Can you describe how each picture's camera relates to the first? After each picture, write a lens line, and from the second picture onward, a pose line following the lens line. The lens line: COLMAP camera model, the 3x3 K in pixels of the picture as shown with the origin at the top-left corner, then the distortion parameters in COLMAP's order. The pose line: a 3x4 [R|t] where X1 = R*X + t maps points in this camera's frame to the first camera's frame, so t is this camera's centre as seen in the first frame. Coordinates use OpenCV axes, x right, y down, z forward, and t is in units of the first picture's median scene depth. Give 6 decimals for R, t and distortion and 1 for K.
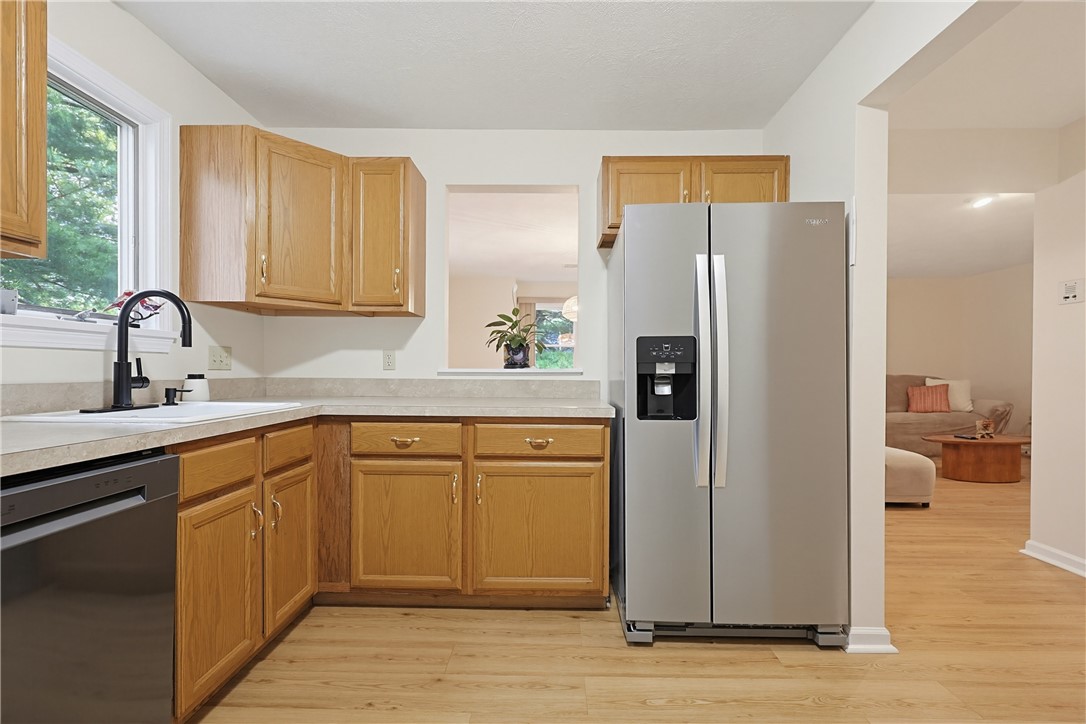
lens RADIAL K [[470.8, 0, 548.9], [0, 470.8, 374.3], [0, 0, 1]] dist [-0.000331, 0.001064]
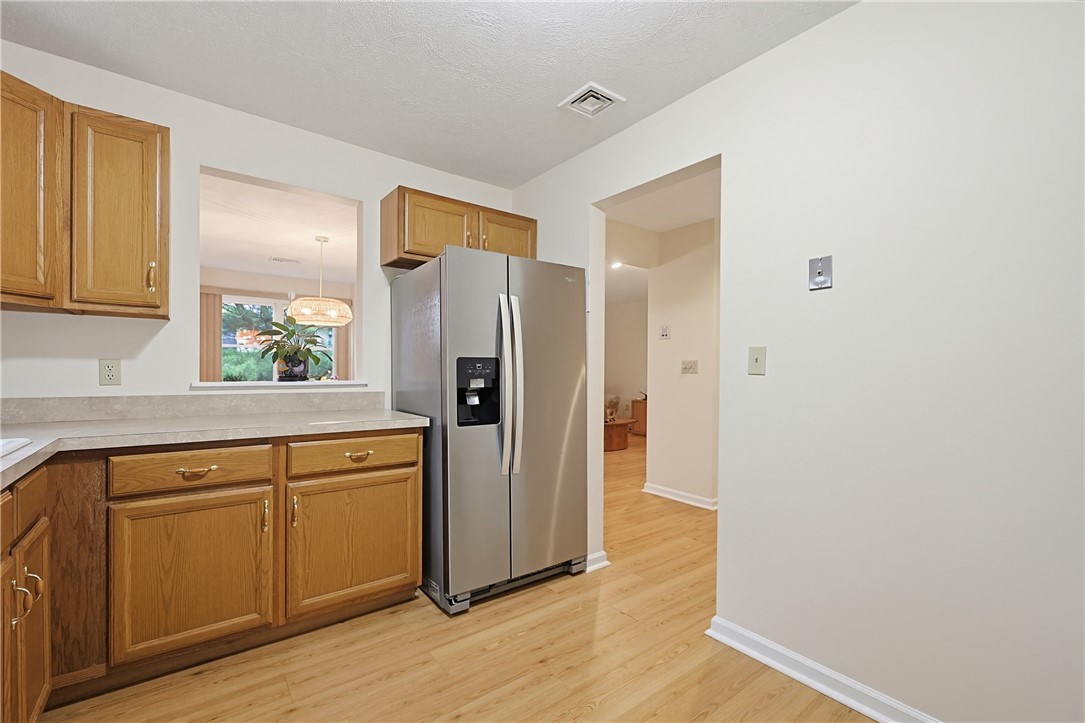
lens RADIAL K [[470.3, 0, 555.4], [0, 470.3, 375.7], [0, 0, 1]] dist [-0.000331, 0.001064]
pose [[0.774565, -0.005407, 0.632471, -0.340654], [0.002936, 0.999983, 0.004953, -0.034722], [-0.632488, -0.001979, 0.774568, -0.075216]]
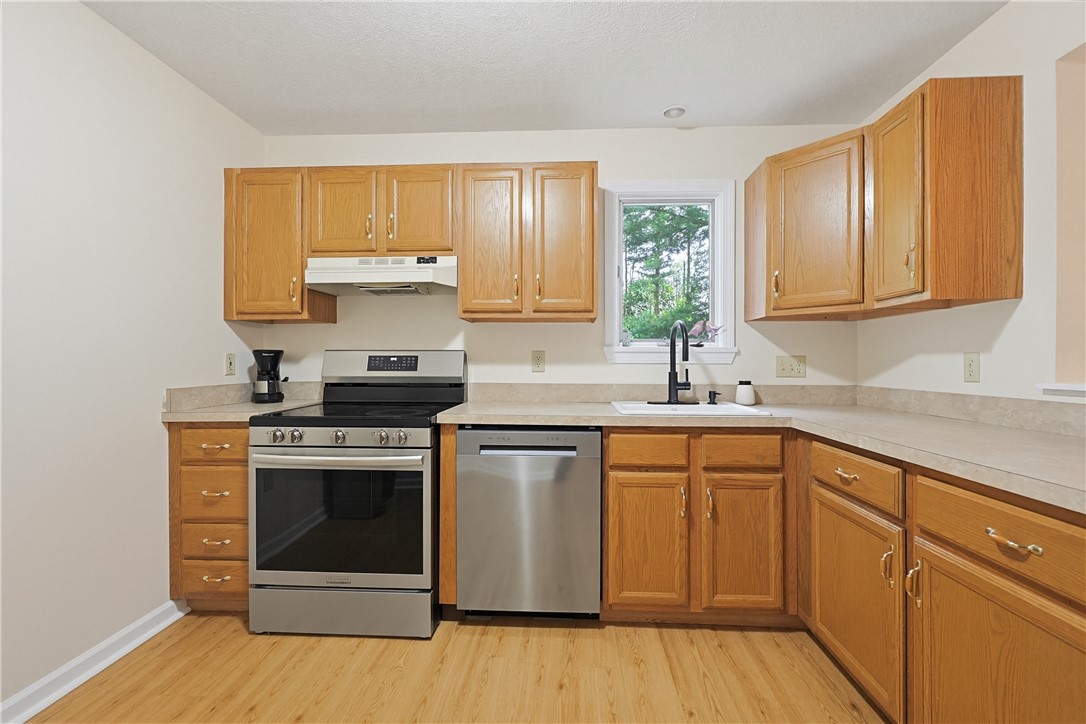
lens RADIAL K [[470.8, 0, 548.4], [0, 470.8, 361.2], [0, 0, 1]] dist [-0.000331, 0.001064]
pose [[-0.048463, -0.011033, -0.998764, 0.487824], [-0.013550, 0.999854, -0.010387, -0.031340], [0.998733, 0.013030, -0.048605, 0.545299]]
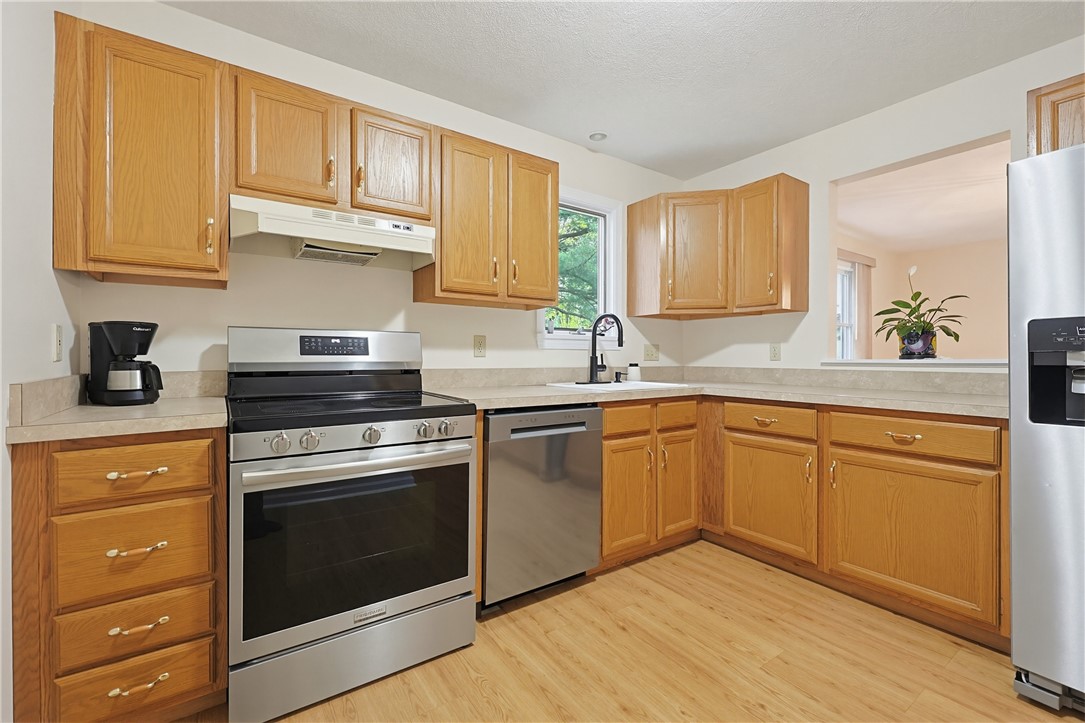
lens RADIAL K [[470.3, 0, 537.8], [0, 470.3, 357.4], [0, 0, 1]] dist [-0.000331, 0.001064]
pose [[0.575635, -0.005668, -0.817687, 0.330604], [-0.006559, 0.999912, -0.011548, -0.000181], [0.817680, 0.012011, 0.575547, -0.146213]]
